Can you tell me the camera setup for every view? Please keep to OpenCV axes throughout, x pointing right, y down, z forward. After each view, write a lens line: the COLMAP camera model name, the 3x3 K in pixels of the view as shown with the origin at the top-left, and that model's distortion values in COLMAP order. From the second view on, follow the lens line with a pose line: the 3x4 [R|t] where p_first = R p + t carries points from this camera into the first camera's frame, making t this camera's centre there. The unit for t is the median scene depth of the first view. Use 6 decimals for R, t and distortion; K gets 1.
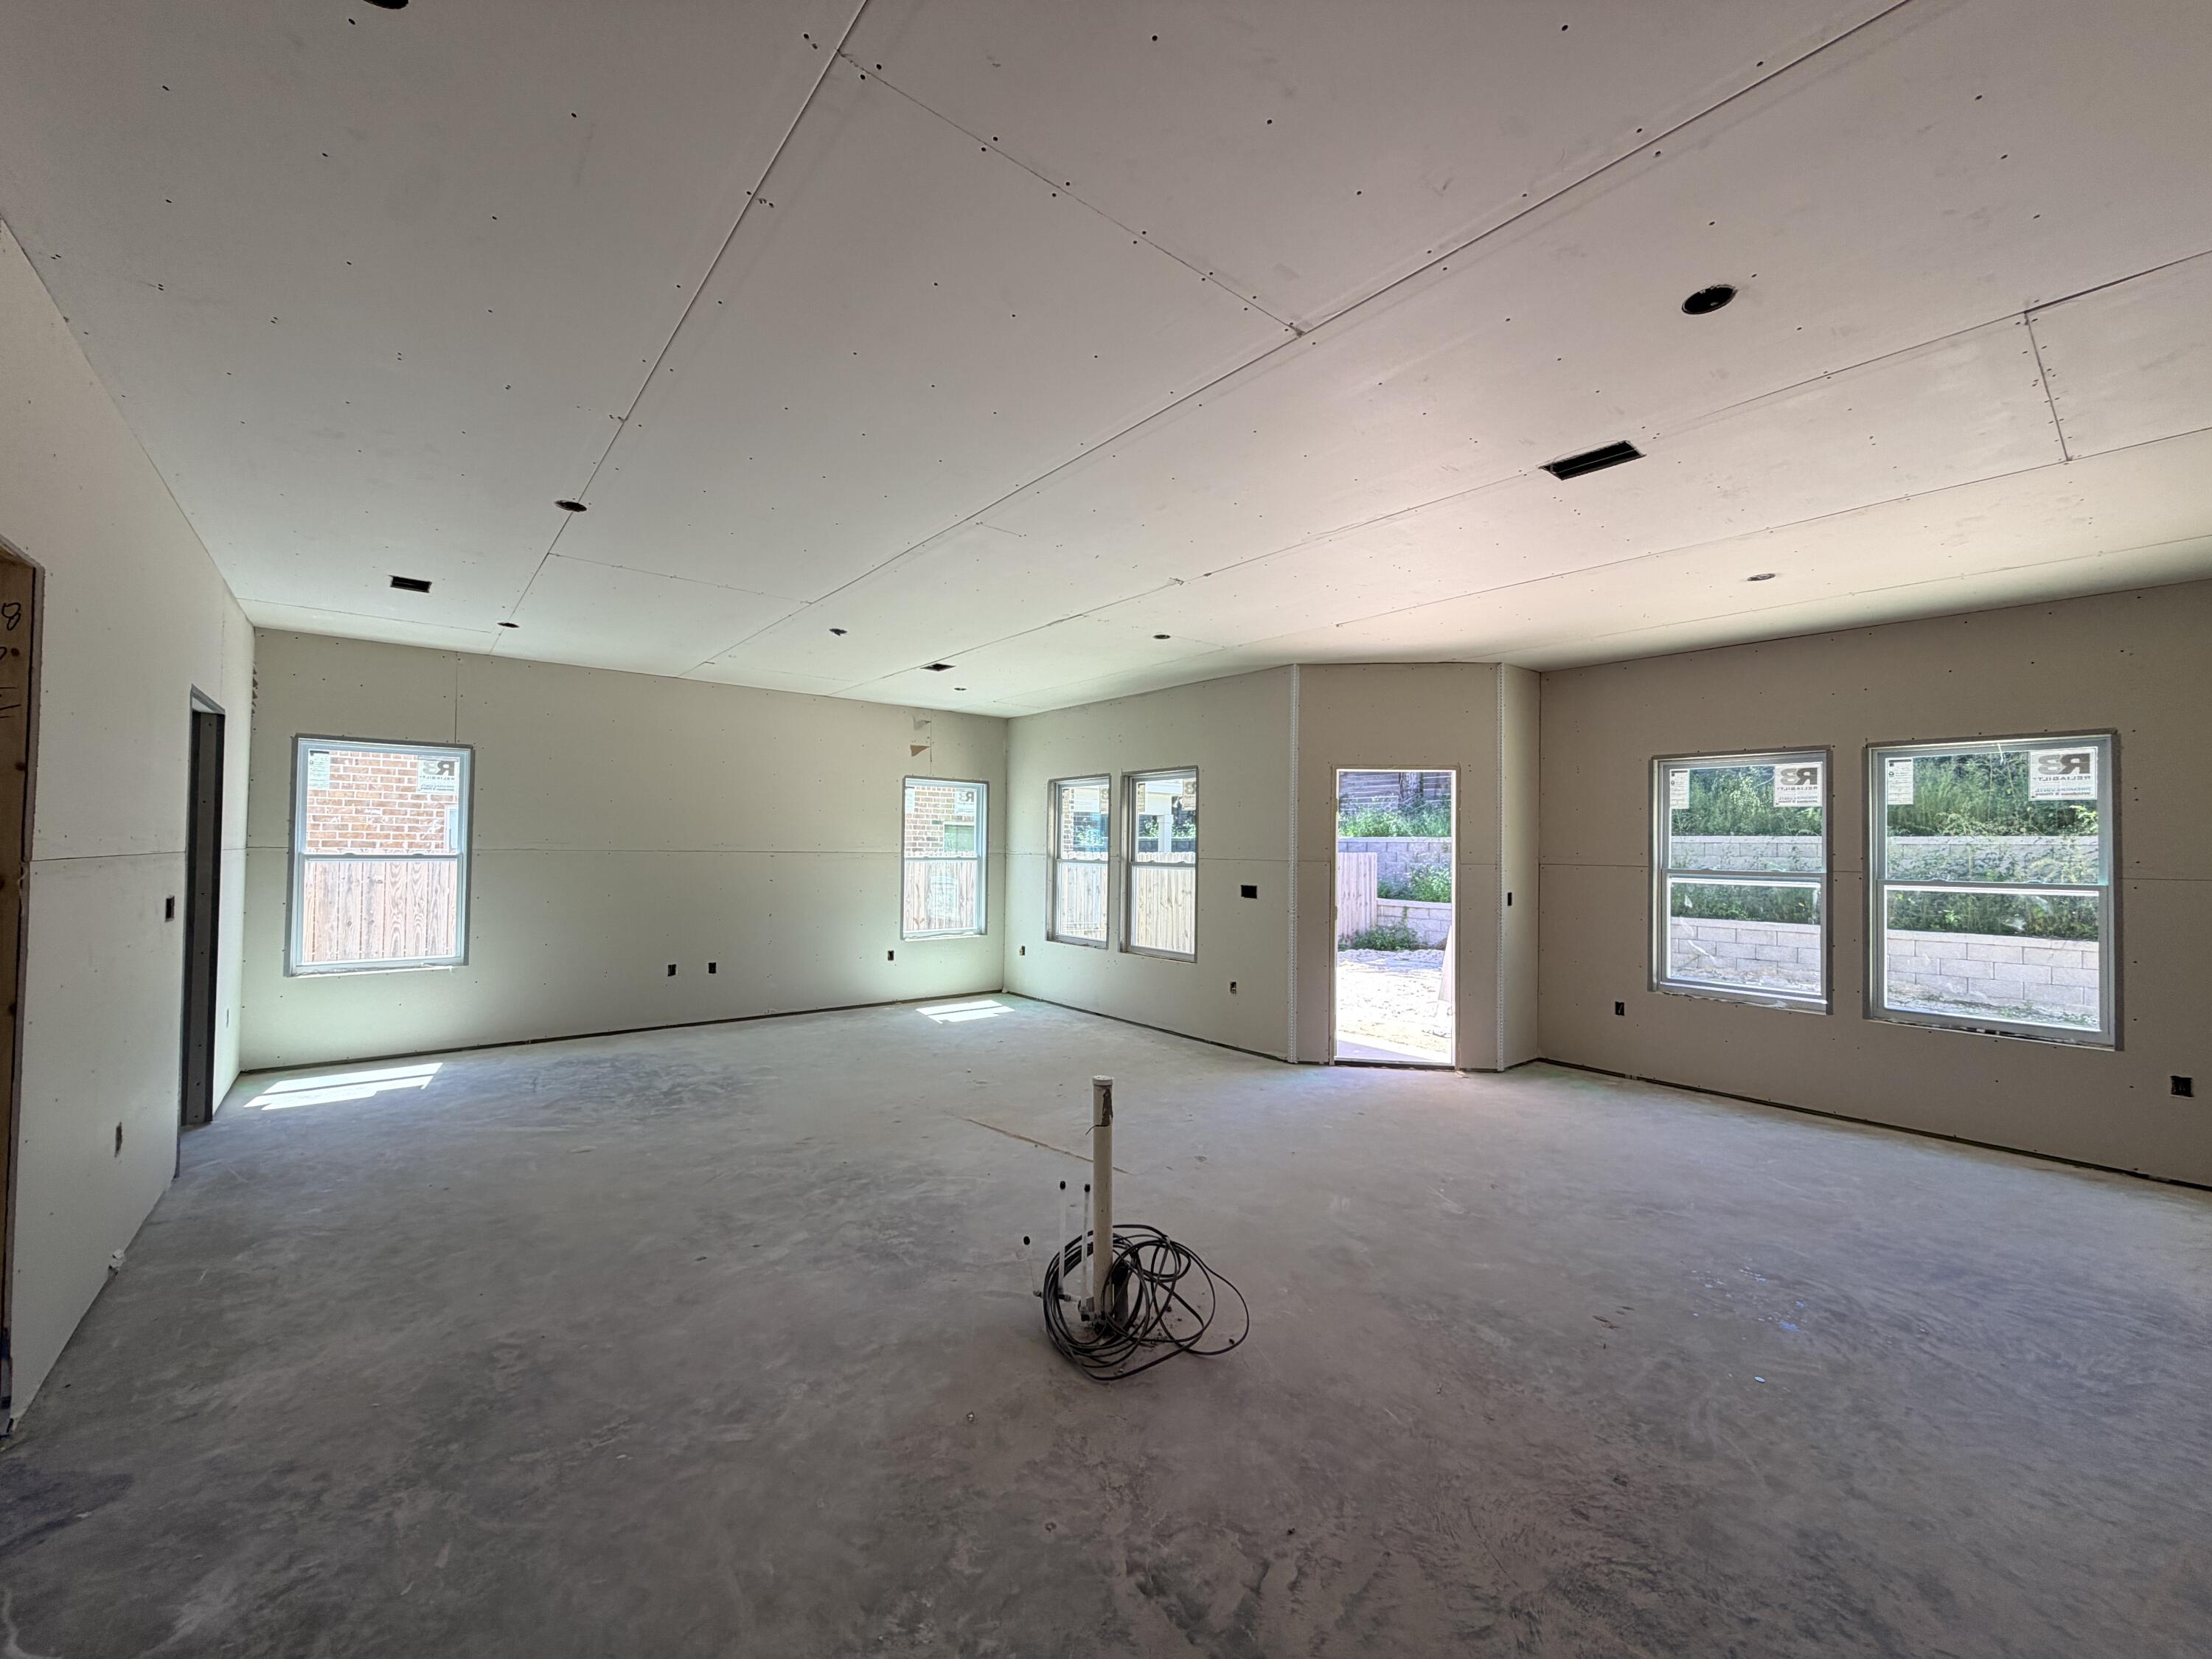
lens RADIAL K [[882.9, 0, 1095.9], [0, 882.9, 827.8], [0, 0, 1]] dist [-0.001721, 0.000432]
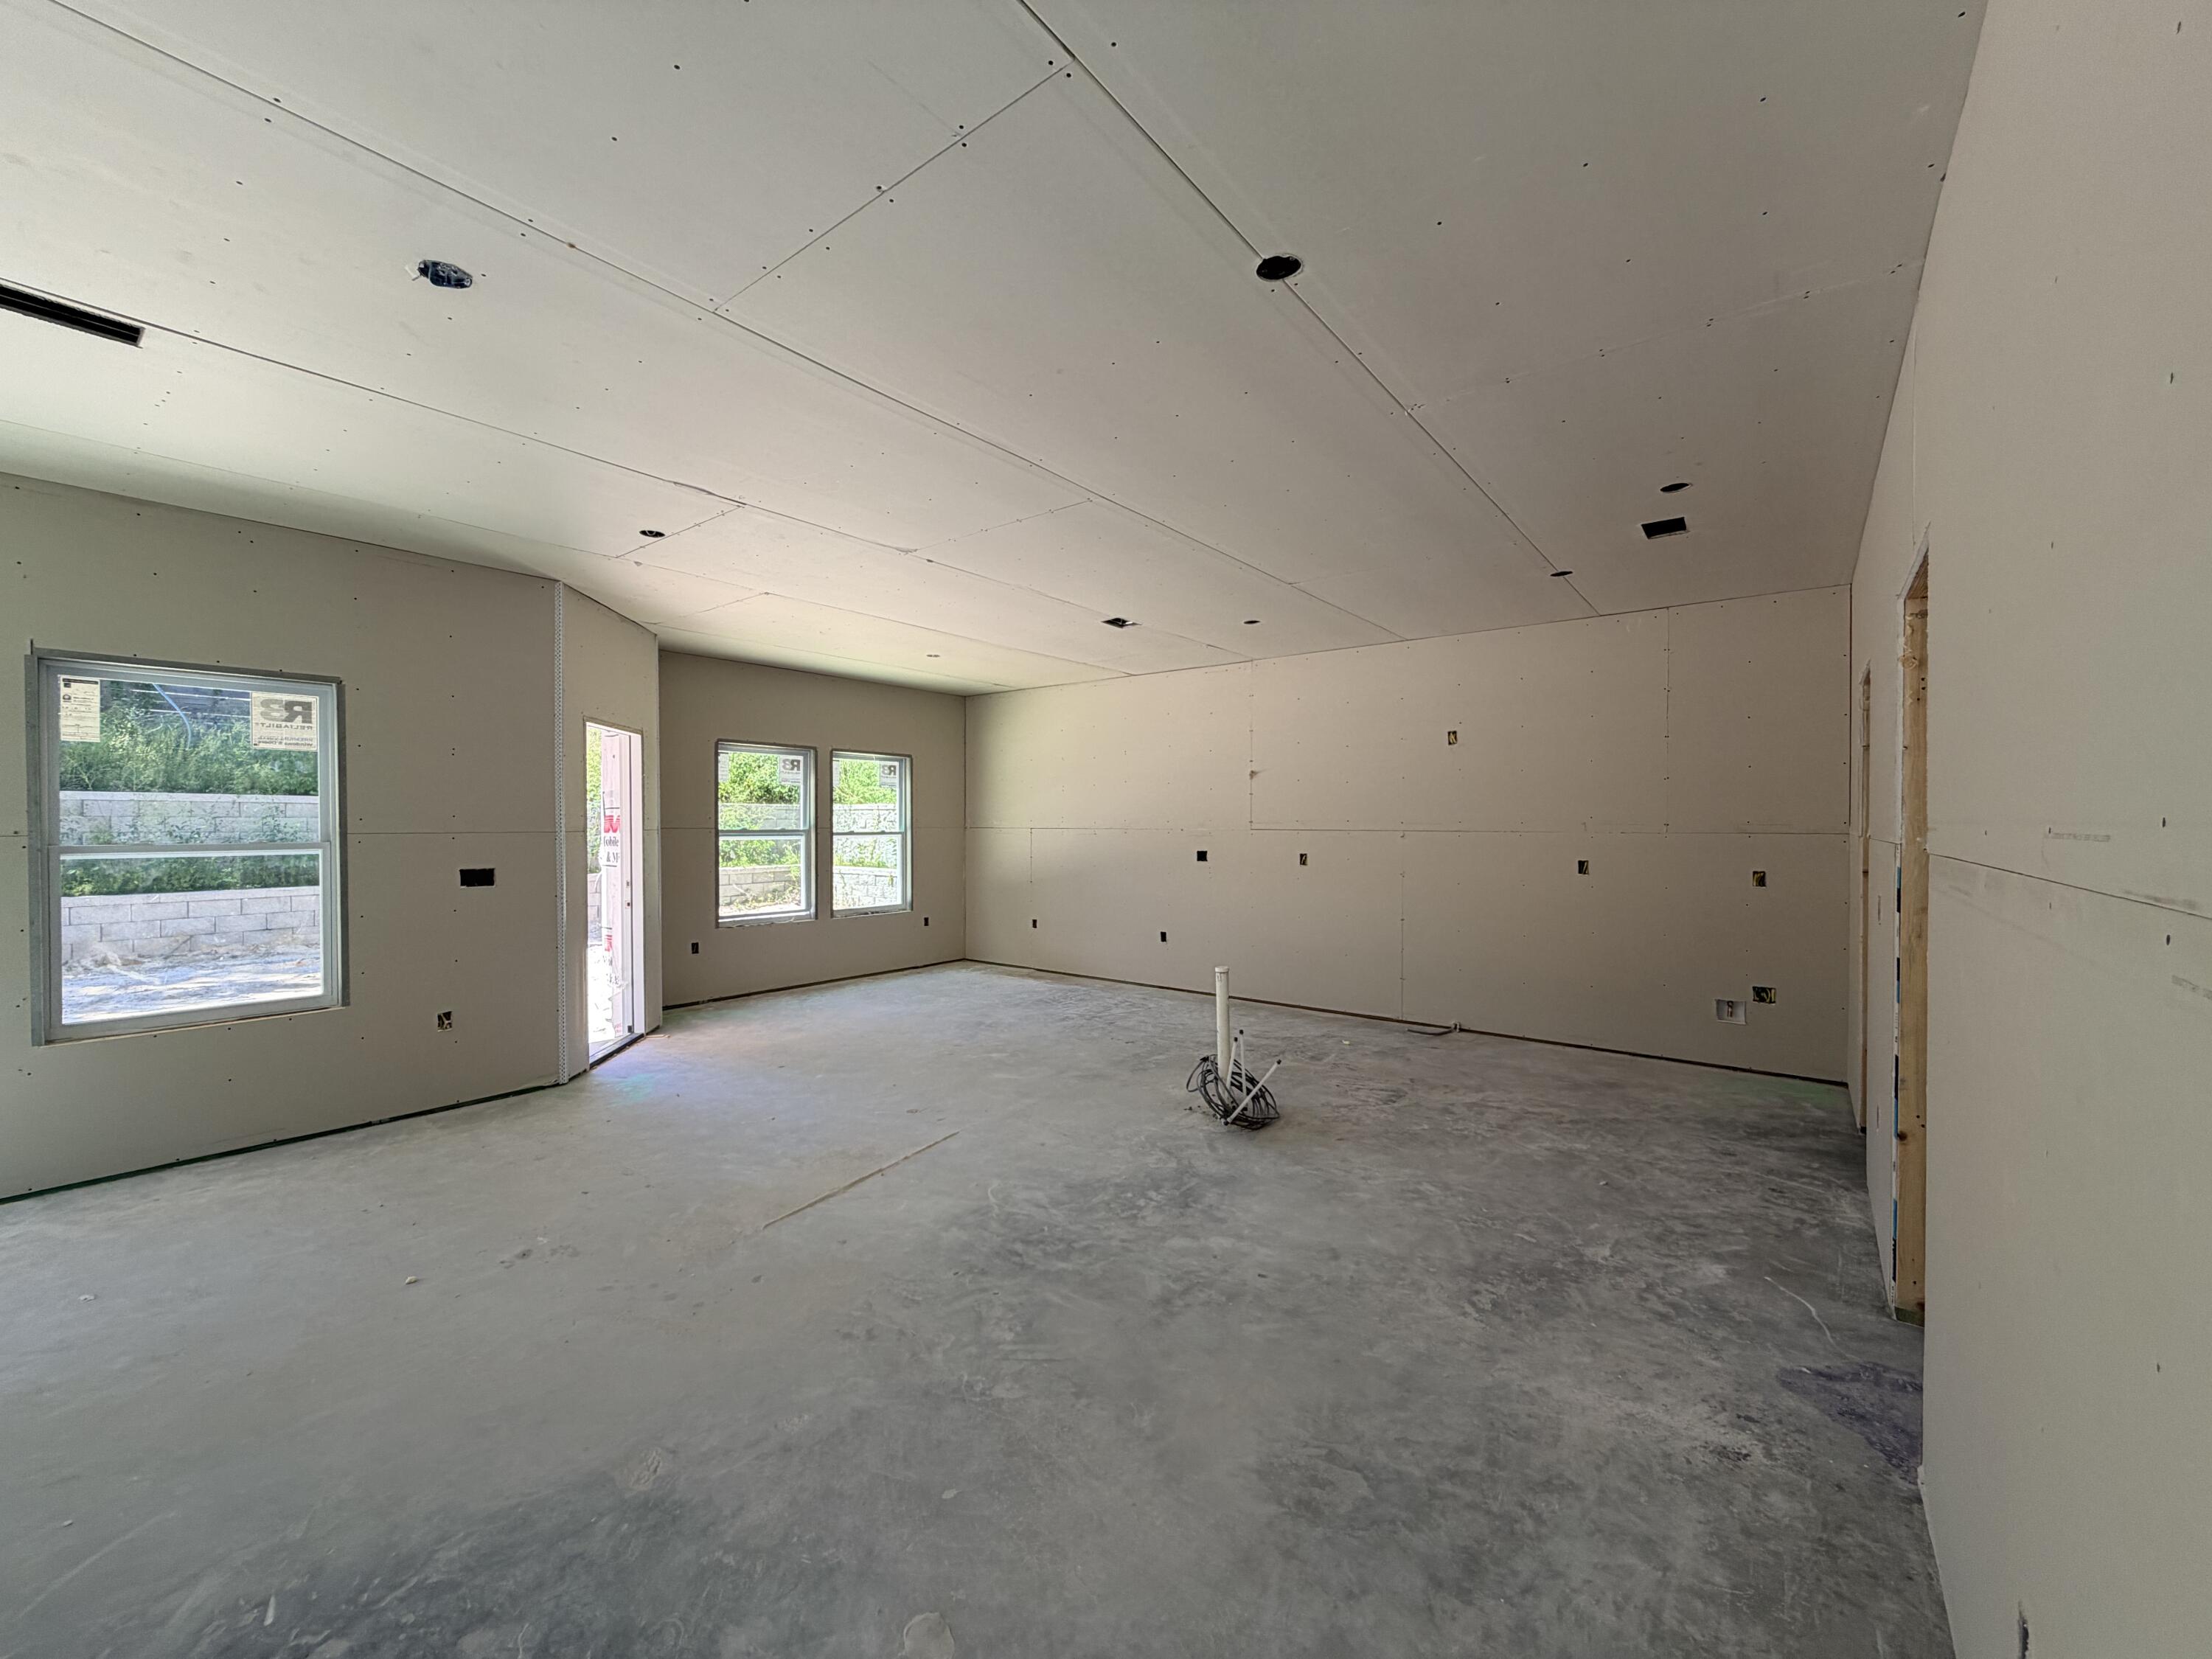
lens RADIAL K [[882.9, 0, 1096.0], [0, 882.9, 831.7], [0, 0, 1]] dist [-0.001721, 0.000432]
pose [[-0.216924, -0.027986, 0.975787, -1.483434], [-0.027735, 0.999362, 0.022496, 0.011142], [-0.975795, -0.022183, -0.217561, 1.582205]]
